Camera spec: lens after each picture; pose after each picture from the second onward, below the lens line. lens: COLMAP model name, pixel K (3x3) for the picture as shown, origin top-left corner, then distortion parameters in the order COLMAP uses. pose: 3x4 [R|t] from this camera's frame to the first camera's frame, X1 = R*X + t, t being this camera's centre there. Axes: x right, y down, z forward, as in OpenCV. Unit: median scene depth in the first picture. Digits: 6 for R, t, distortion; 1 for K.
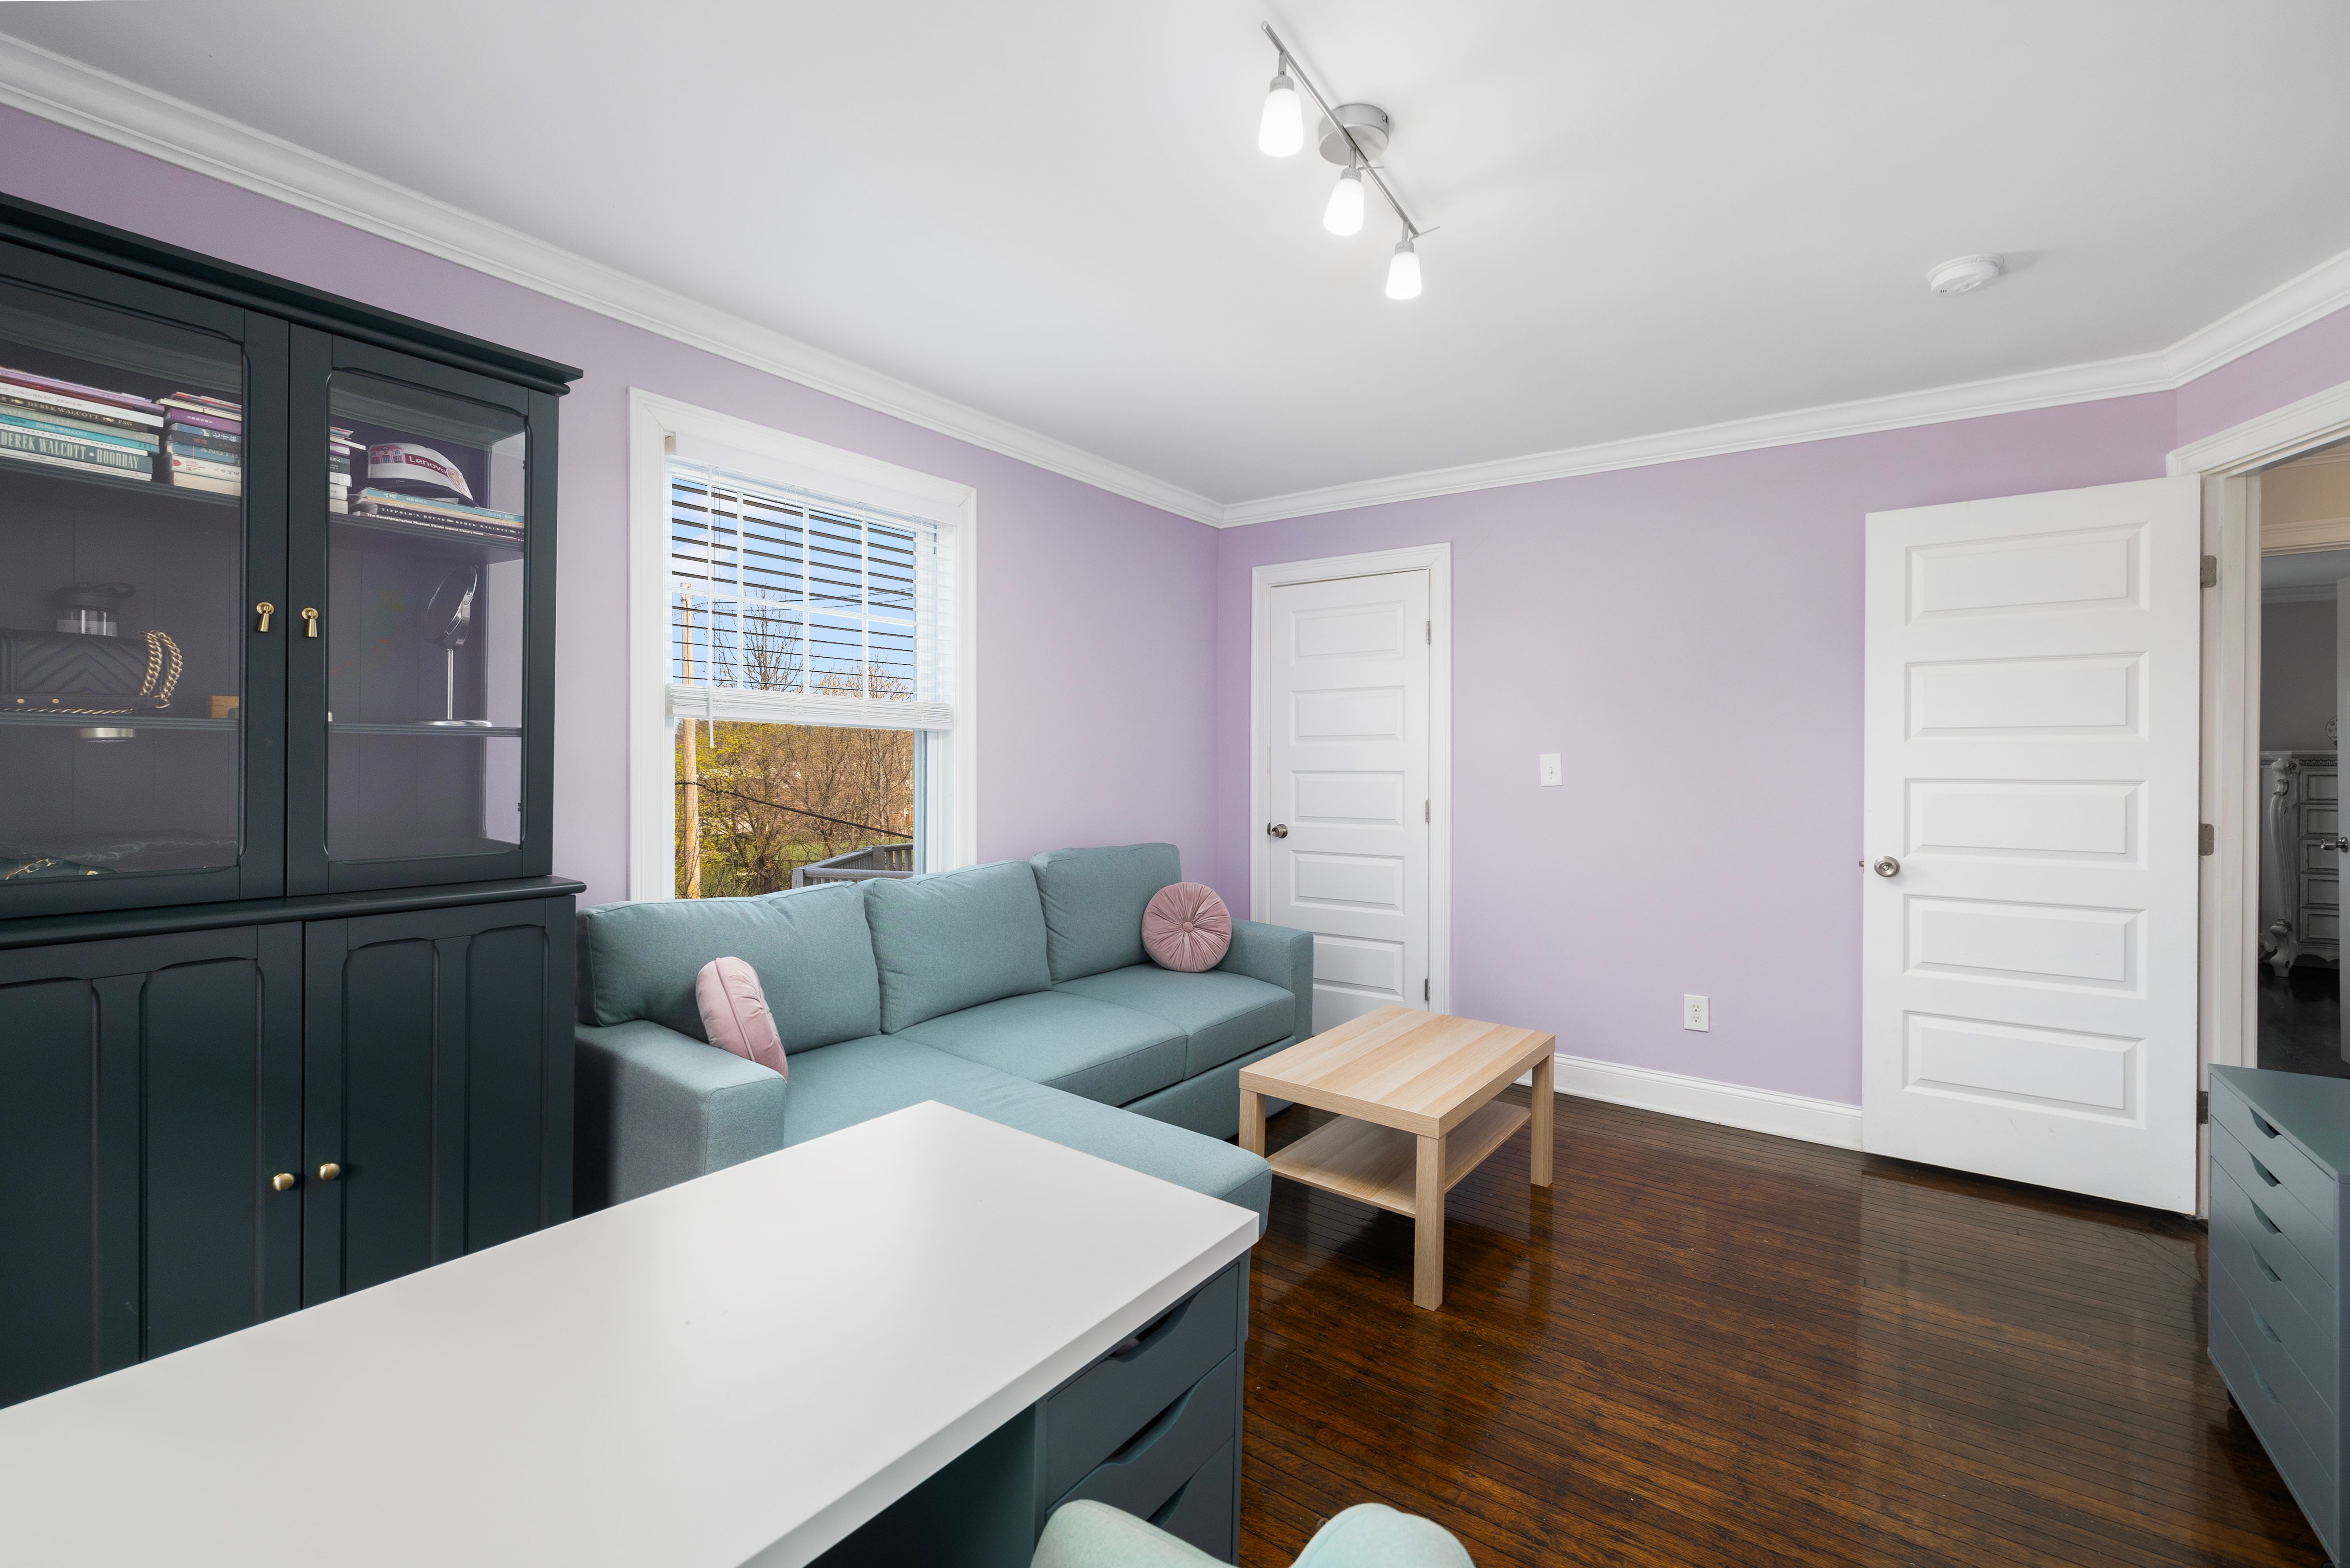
lens RADIAL K [[1006.9, 0, 1161.7], [0, 1006.9, 762.2], [0, 0, 1]] dist [-0.001199, 0.000157]
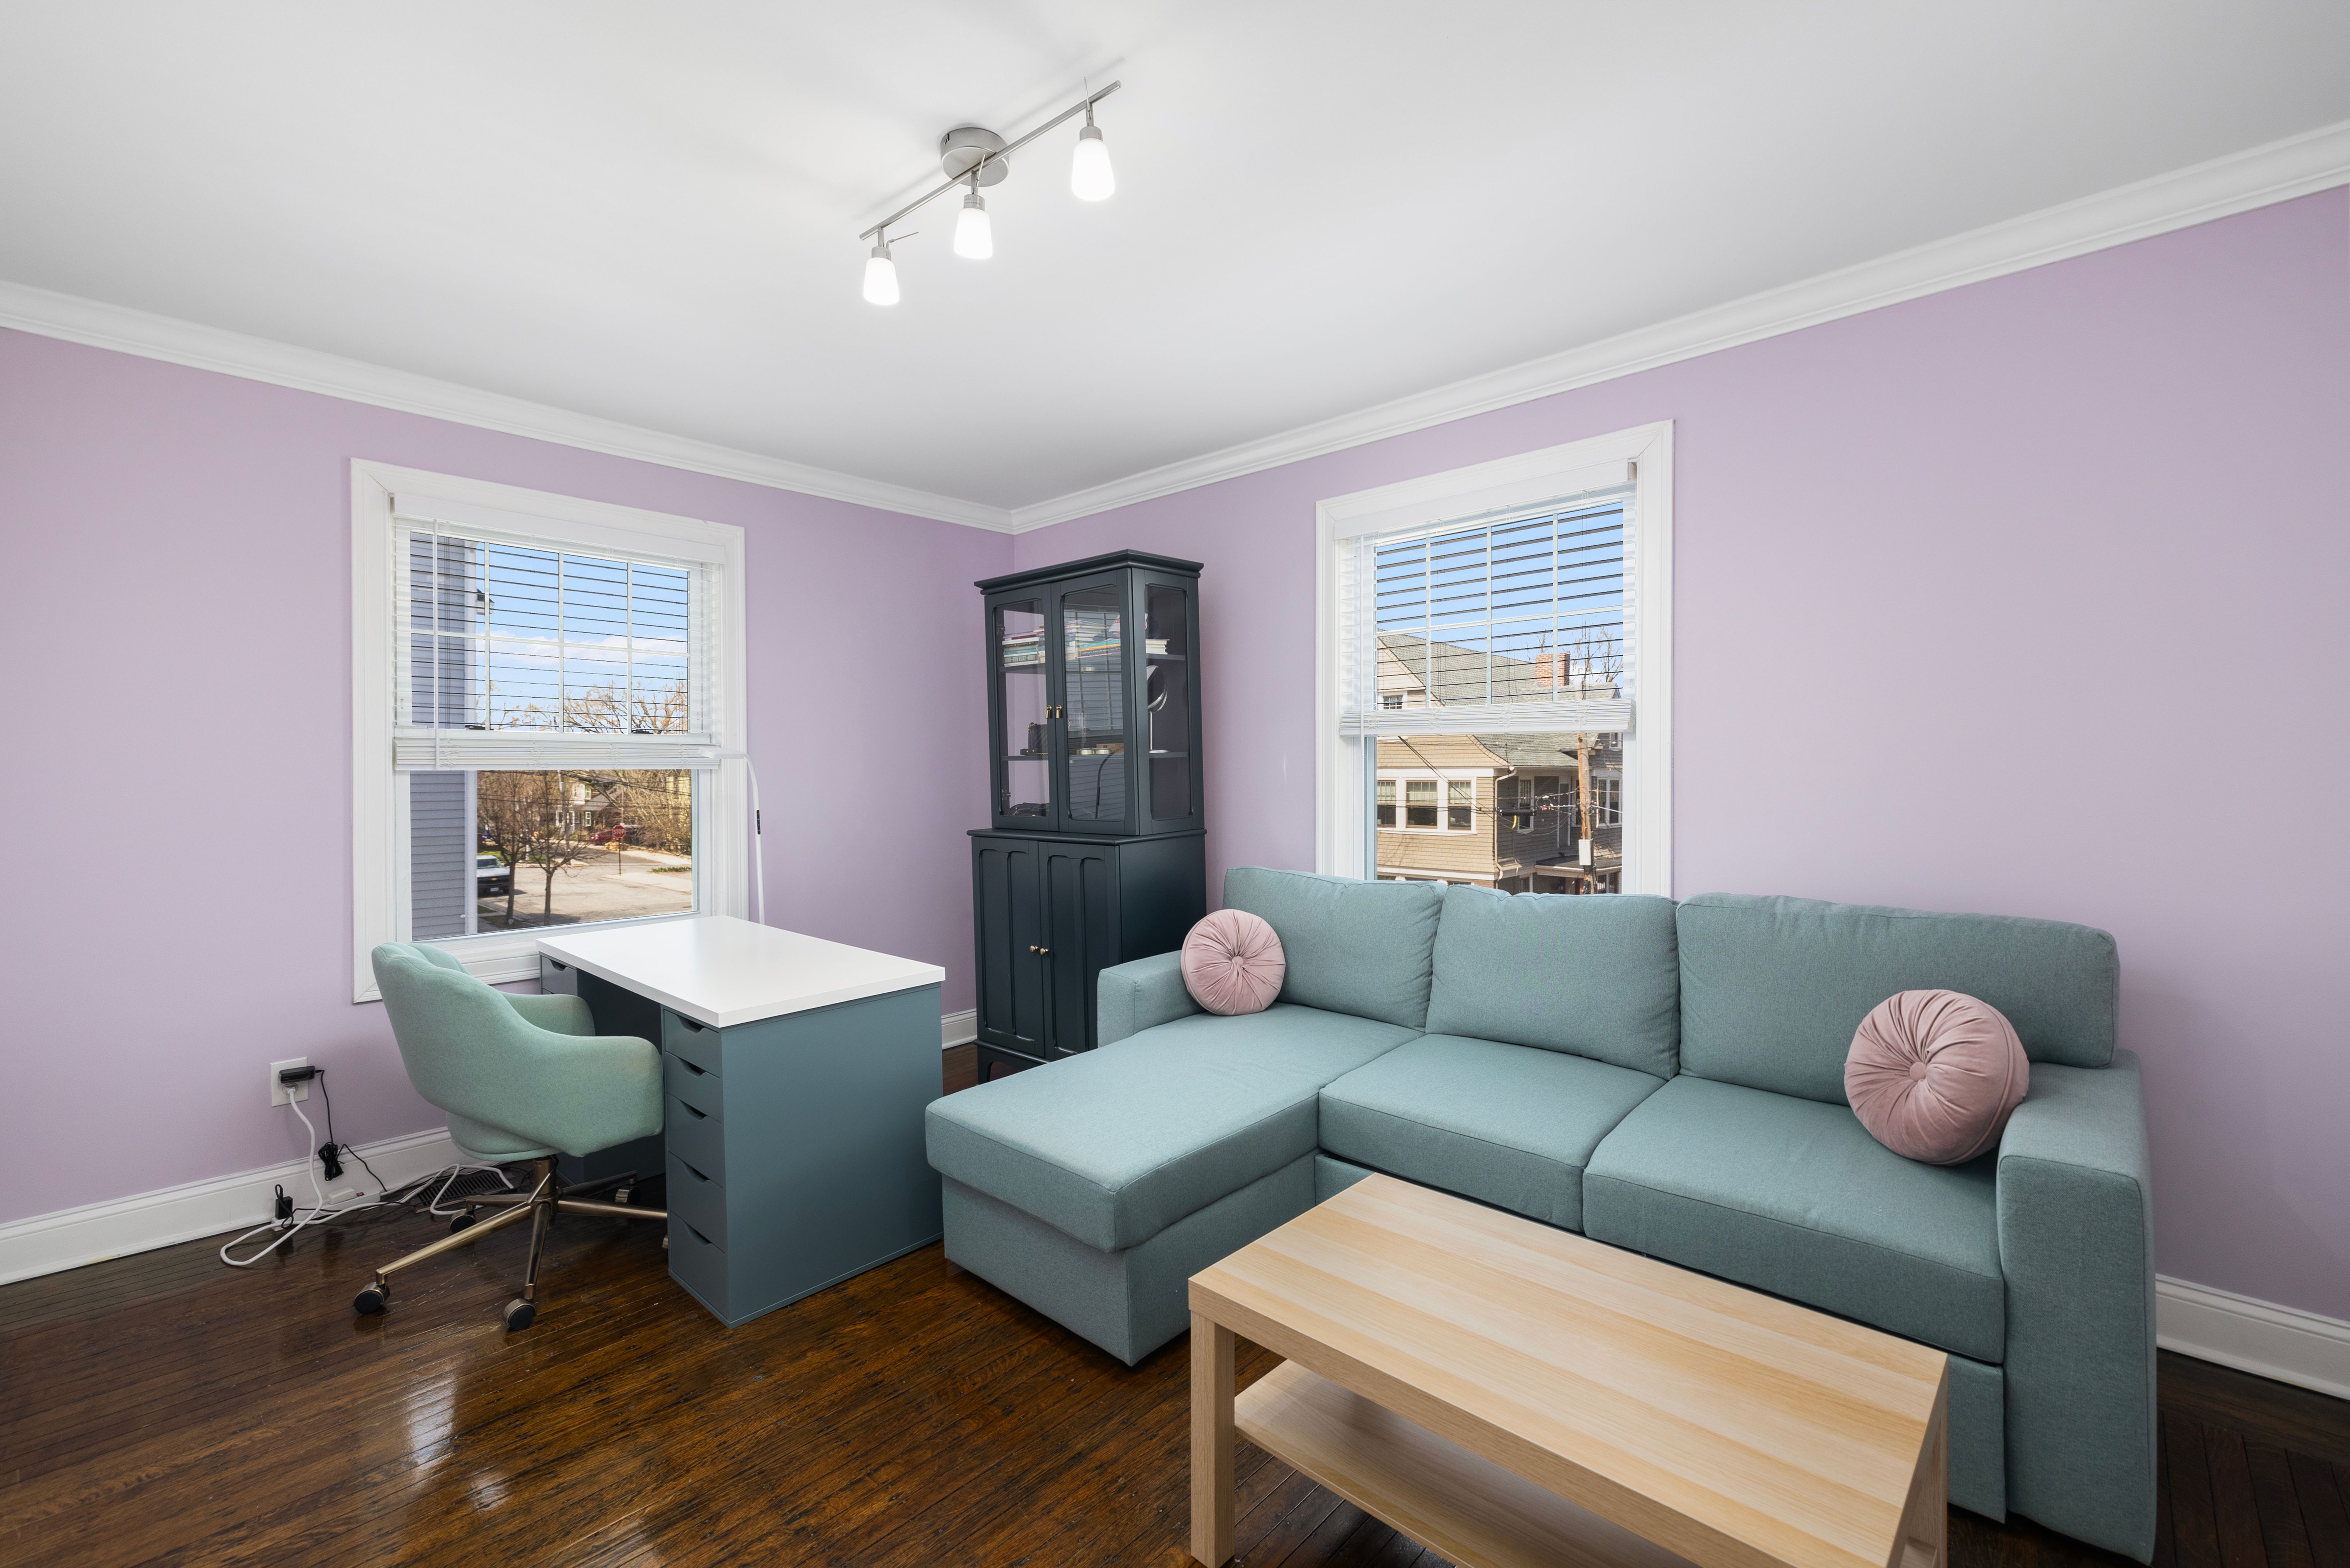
lens RADIAL K [[999.1, 0, 1175.1], [0, 999.1, 772.3], [0, 0, 1]] dist [-0.001069, -0.000035]
pose [[-0.118168, -0.006594, -0.992972, 0.941871], [0.004187, 0.999966, -0.007139, 0.011977], [0.992985, -0.005002, -0.118136, 1.056528]]
